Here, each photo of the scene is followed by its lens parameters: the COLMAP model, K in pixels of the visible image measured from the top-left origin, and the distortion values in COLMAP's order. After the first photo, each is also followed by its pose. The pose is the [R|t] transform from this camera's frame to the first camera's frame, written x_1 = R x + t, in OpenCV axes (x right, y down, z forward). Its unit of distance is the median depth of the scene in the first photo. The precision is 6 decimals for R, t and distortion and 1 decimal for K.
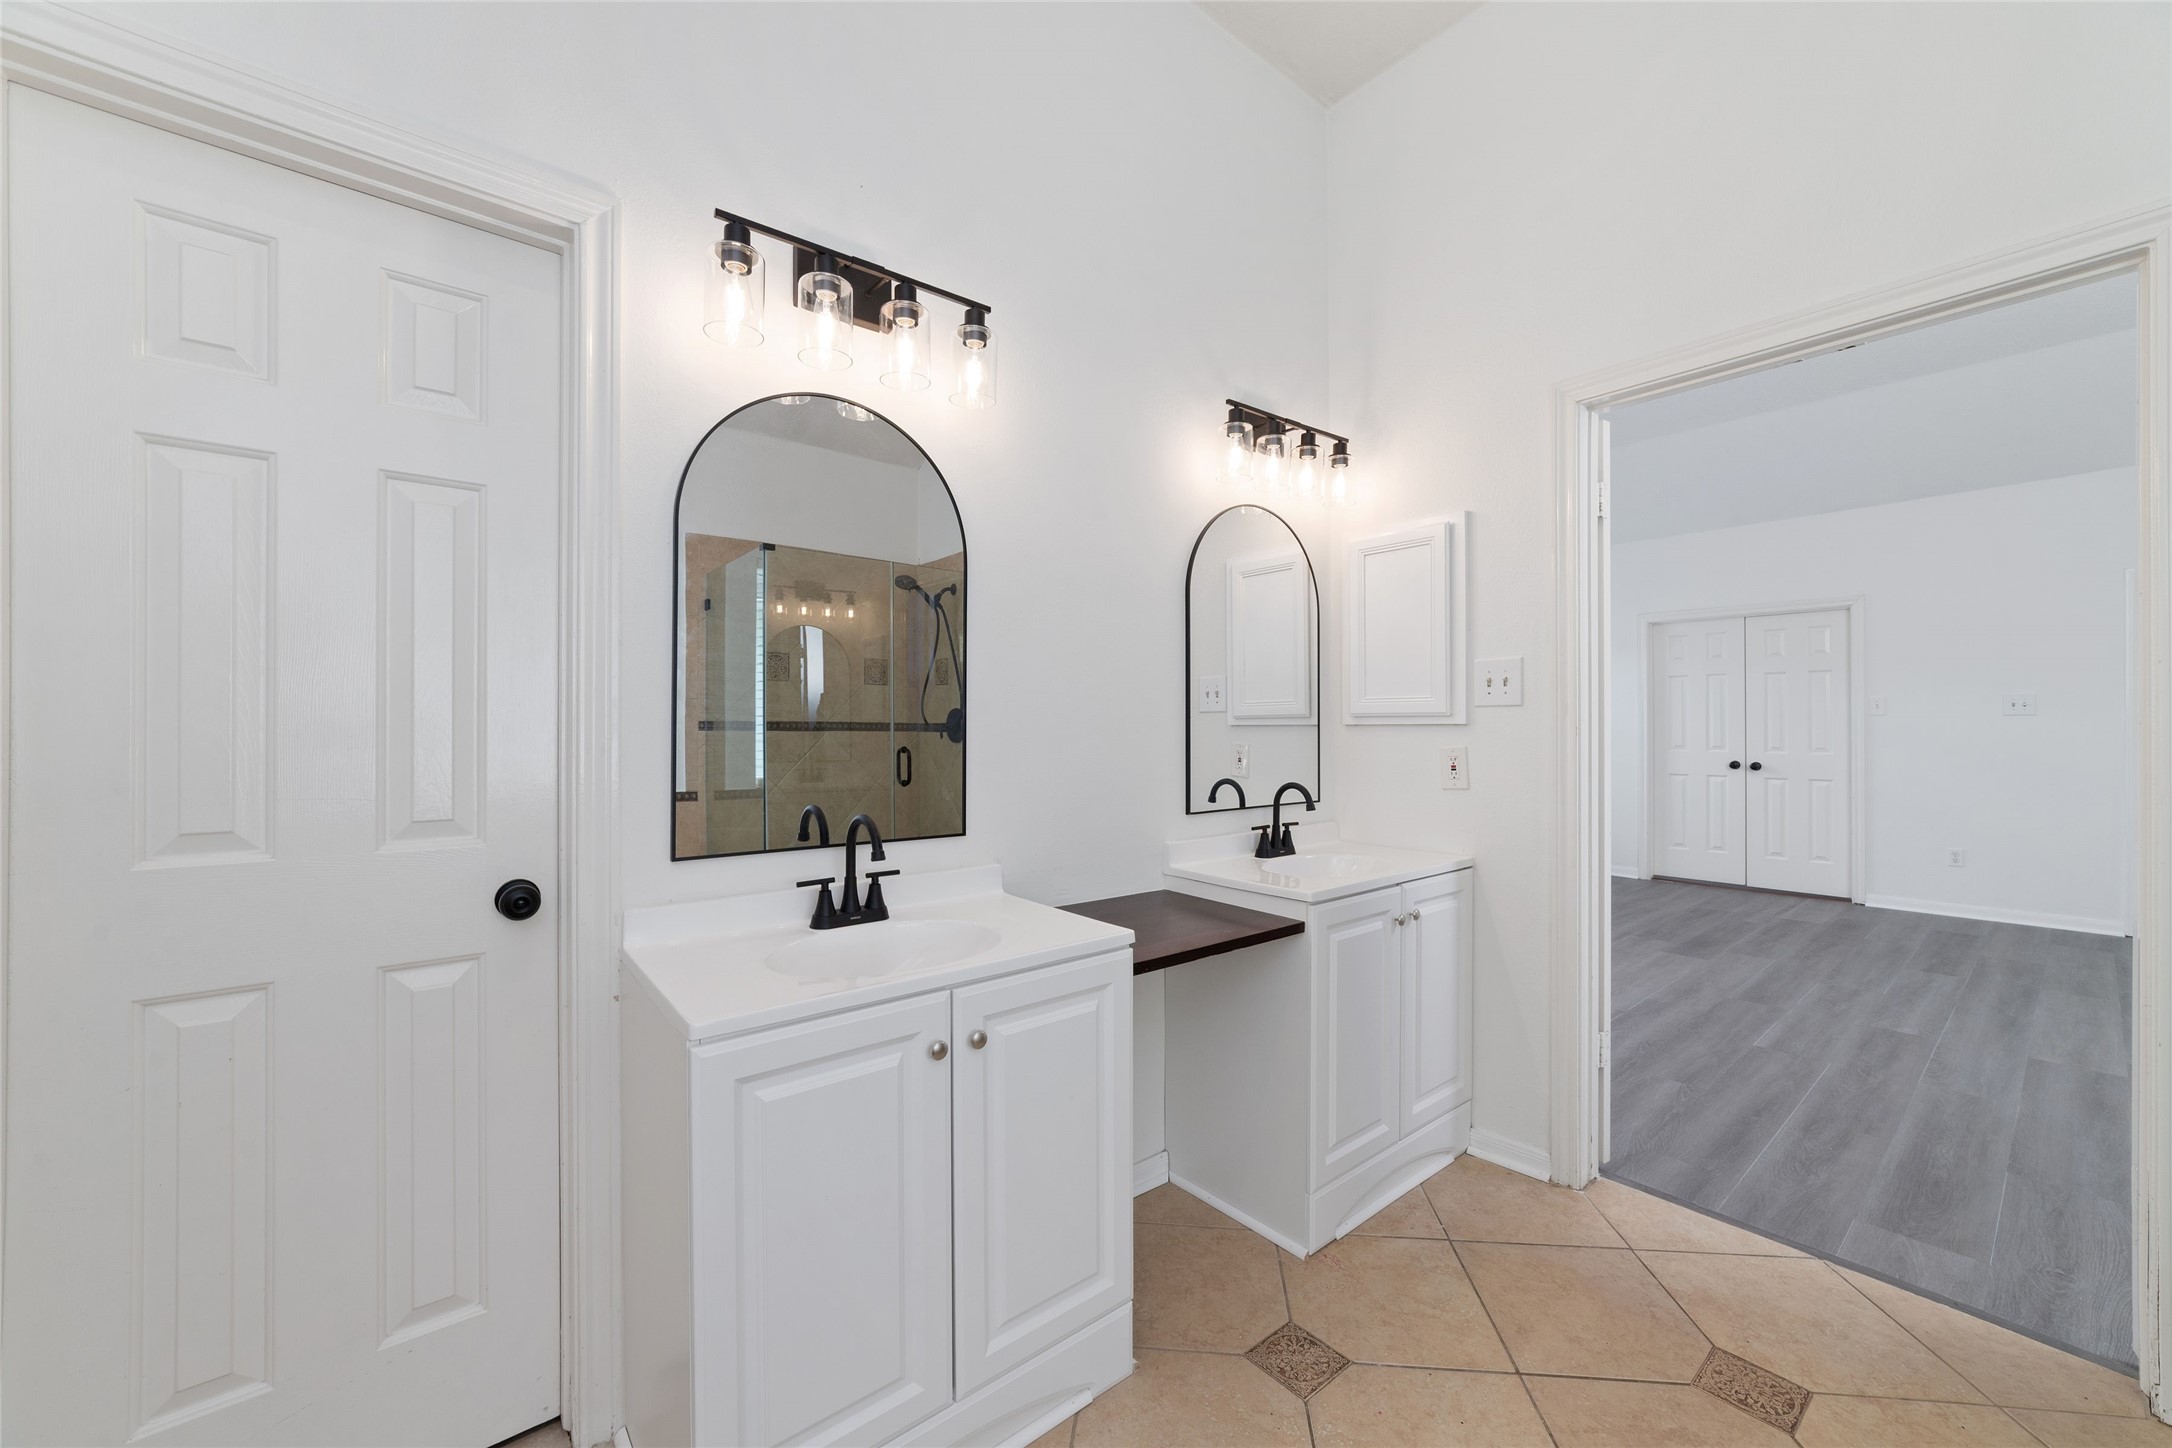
lens RADIAL K [[832.2, 0, 1097.4], [0, 832.2, 726.2], [0, 0, 1]] dist [-0.013039, 0.001942]
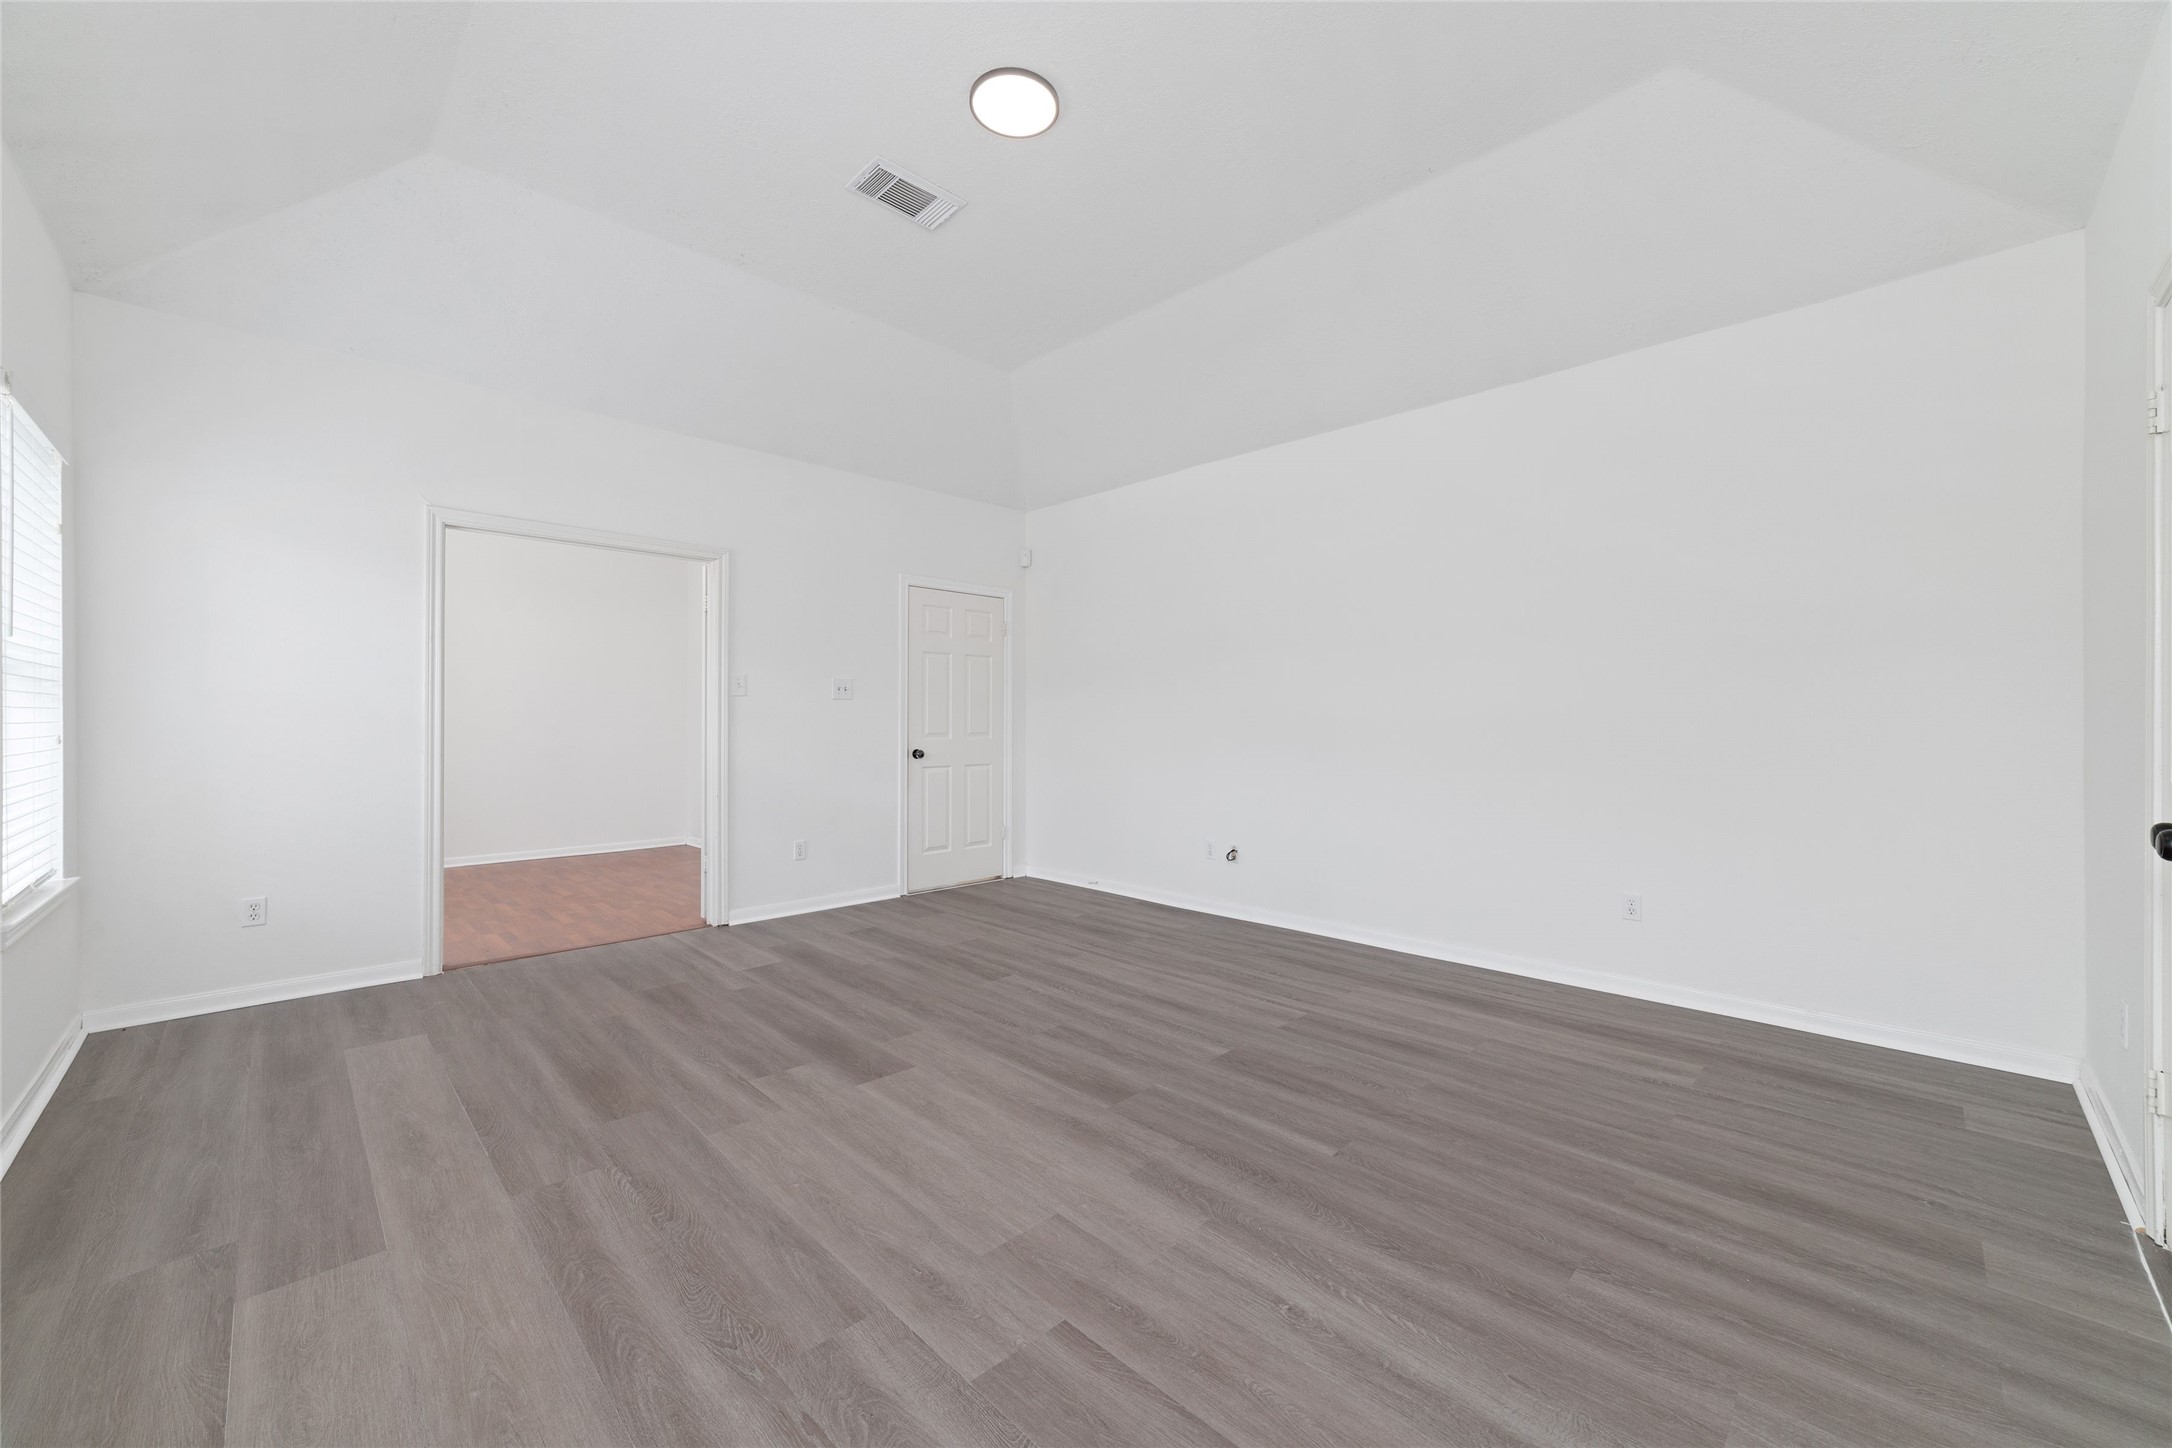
lens RADIAL K [[832.2, 0, 1099.0], [0, 832.2, 723.1], [0, 0, 1]] dist [-0.013039, 0.001942]
pose [[-0.102079, -0.003087, 0.994772, 0.107524], [-0.007666, 0.999968, 0.002316, 0.017100], [-0.994747, -0.007390, -0.102099, 1.196208]]
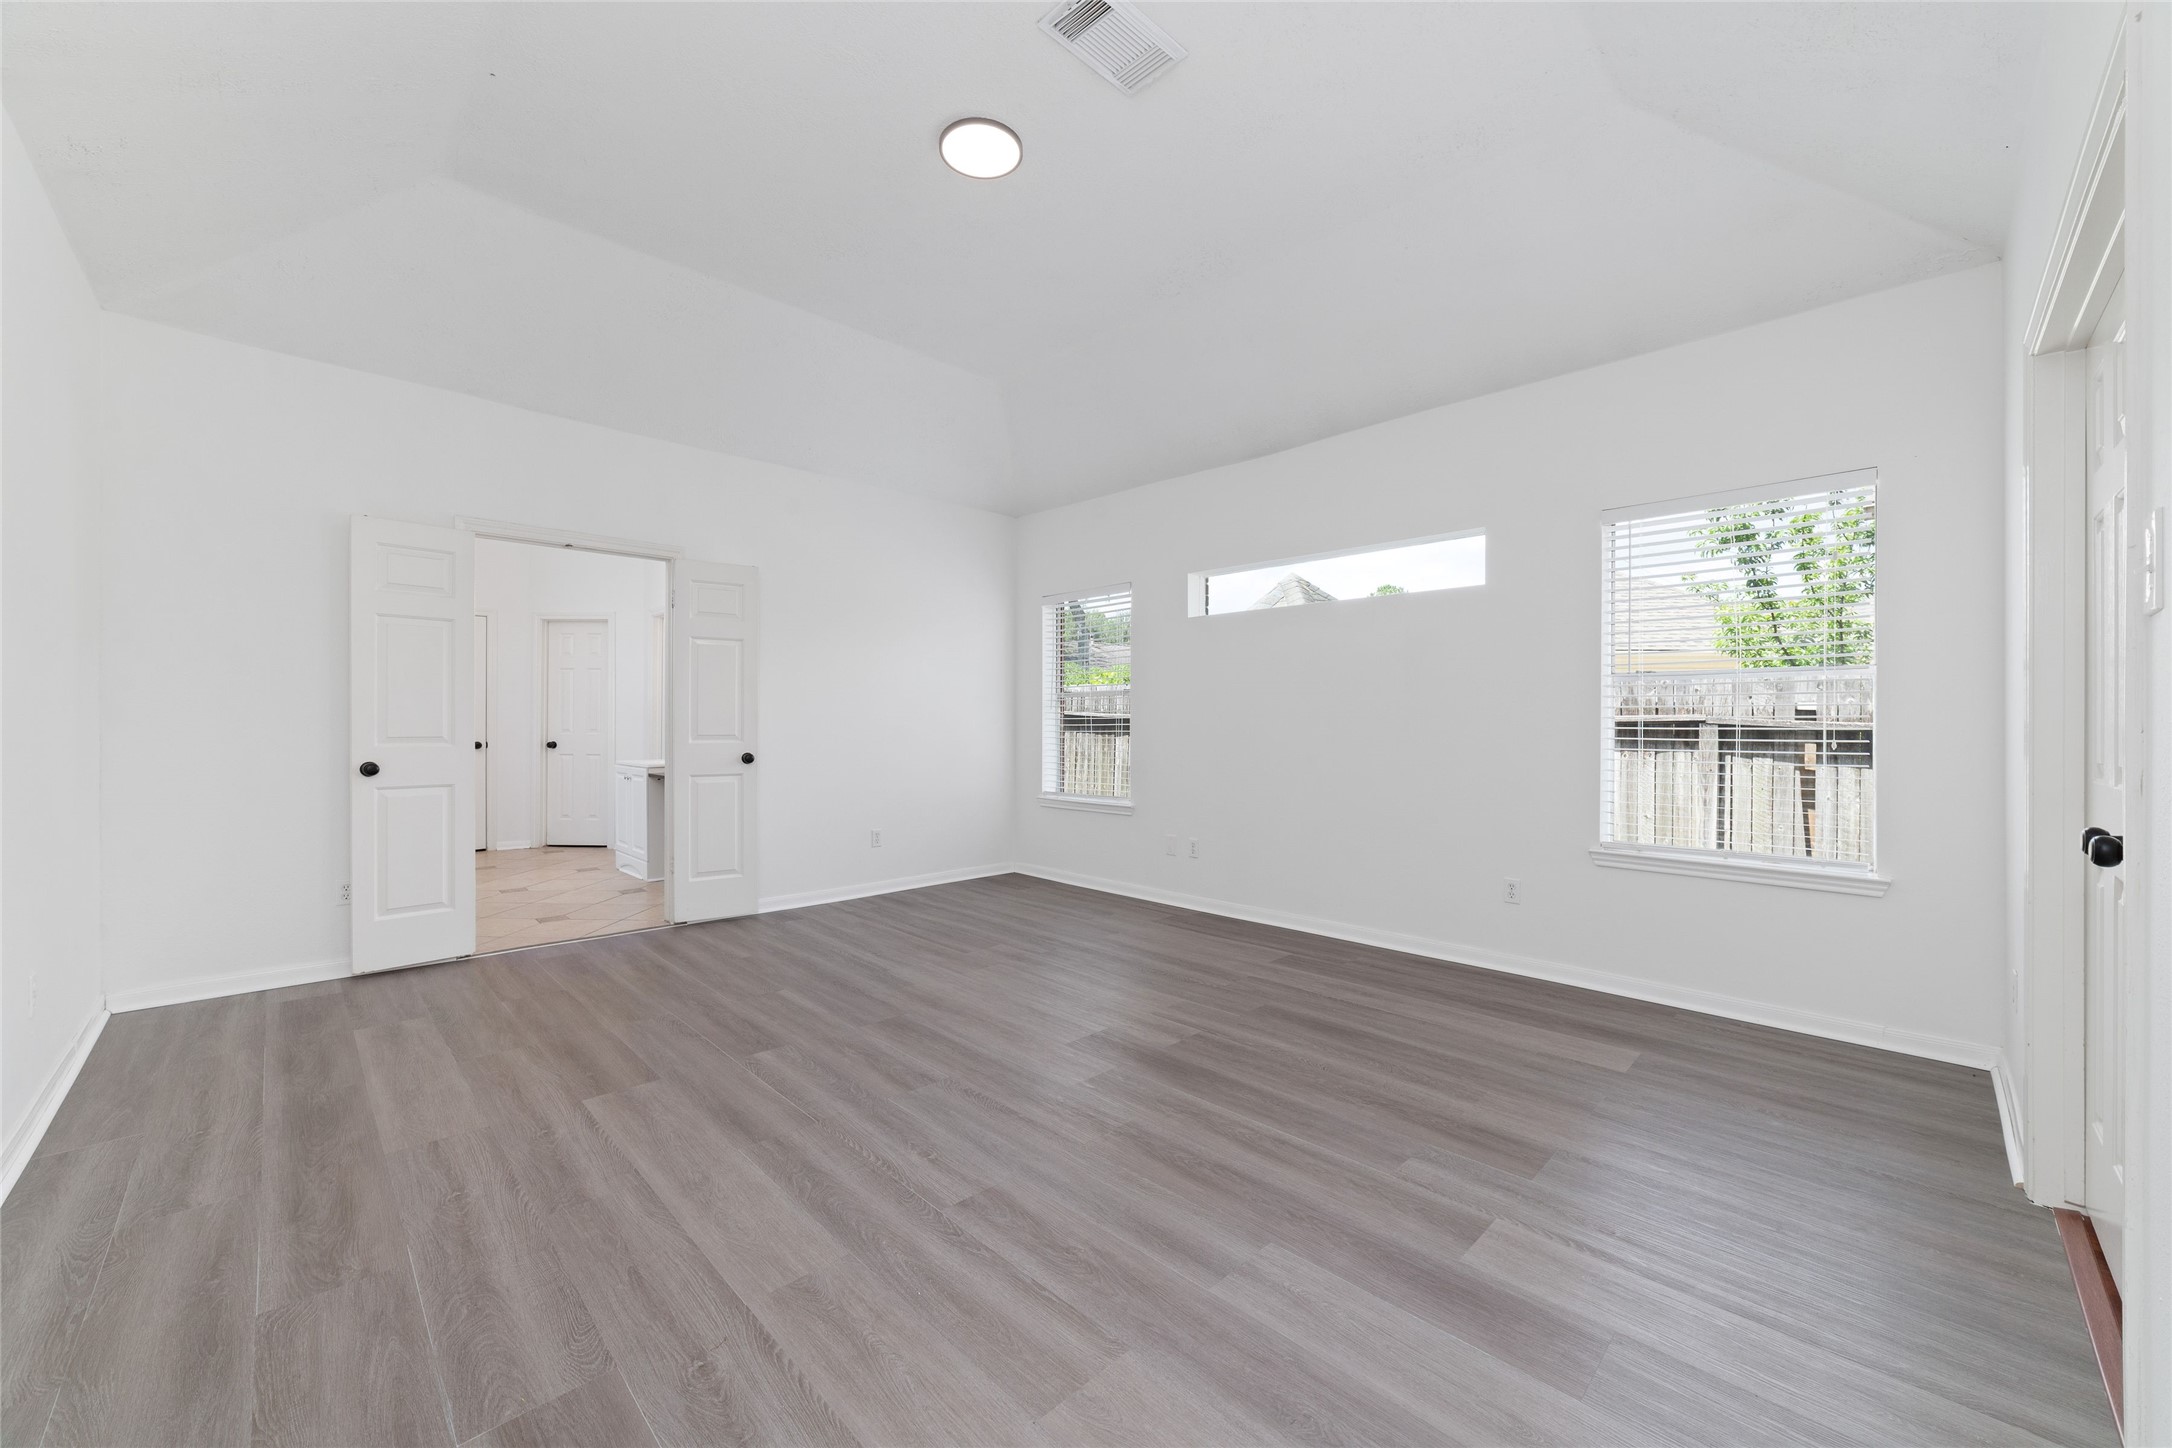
lens RADIAL K [[832.2, 0, 1081.5], [0, 832.2, 725.3], [0, 0, 1]] dist [-0.013039, 0.001942]
pose [[0.078343, 0.002747, -0.996923, 1.846504], [0.001374, 0.999995, 0.002863, 0.019562], [0.996926, -0.001594, 0.078338, 1.240152]]
